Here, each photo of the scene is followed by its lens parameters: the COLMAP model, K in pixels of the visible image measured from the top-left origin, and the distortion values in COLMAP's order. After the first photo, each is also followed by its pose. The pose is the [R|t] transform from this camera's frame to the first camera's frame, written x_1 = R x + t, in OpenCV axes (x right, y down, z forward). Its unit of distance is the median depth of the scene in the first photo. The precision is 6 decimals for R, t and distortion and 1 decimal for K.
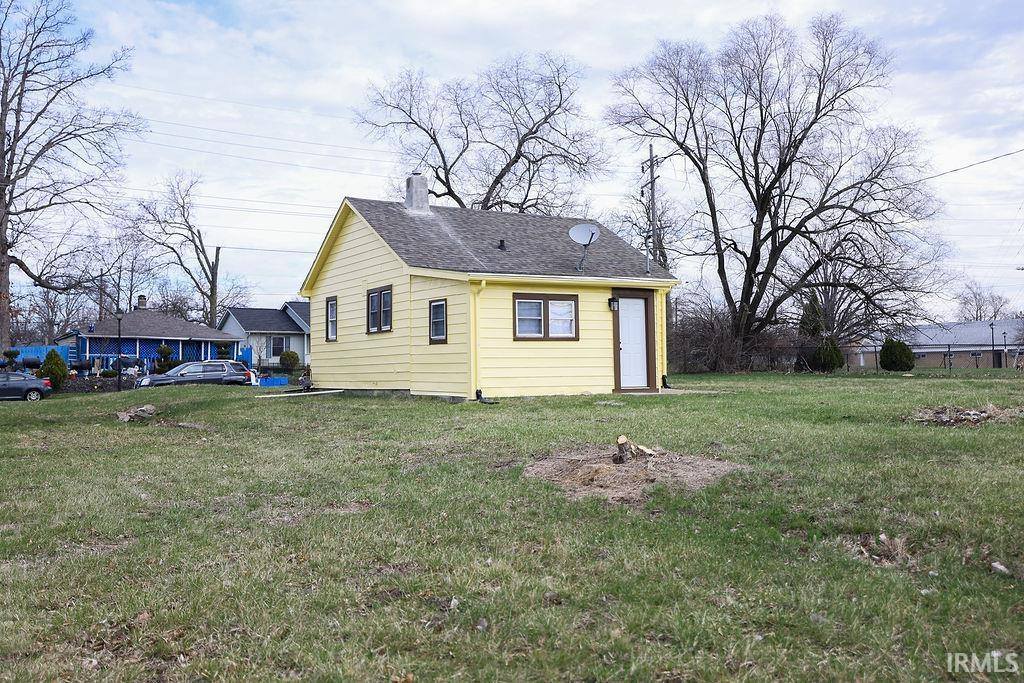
lens RADIAL K [[1057.6, 0, 512.0], [0, 1057.6, 341.5], [0, 0, 1]] dist [0.006789, 0.001965]
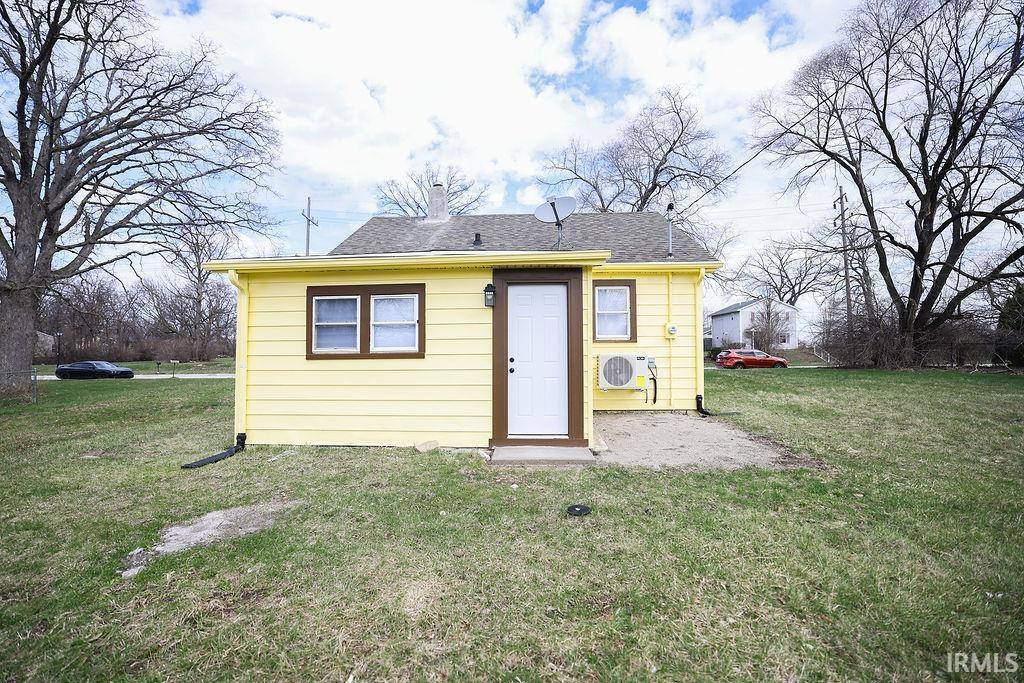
lens RADIAL K [[442.4, 0, 518.2], [0, 442.4, 338.5], [0, 0, 1]] dist [-0.040107, 0.016273]
pose [[0.825629, -0.013575, -0.564050, 0.211788], [0.017576, 0.999844, 0.001665, -0.009521], [0.563940, -0.011288, 0.825739, 0.679844]]
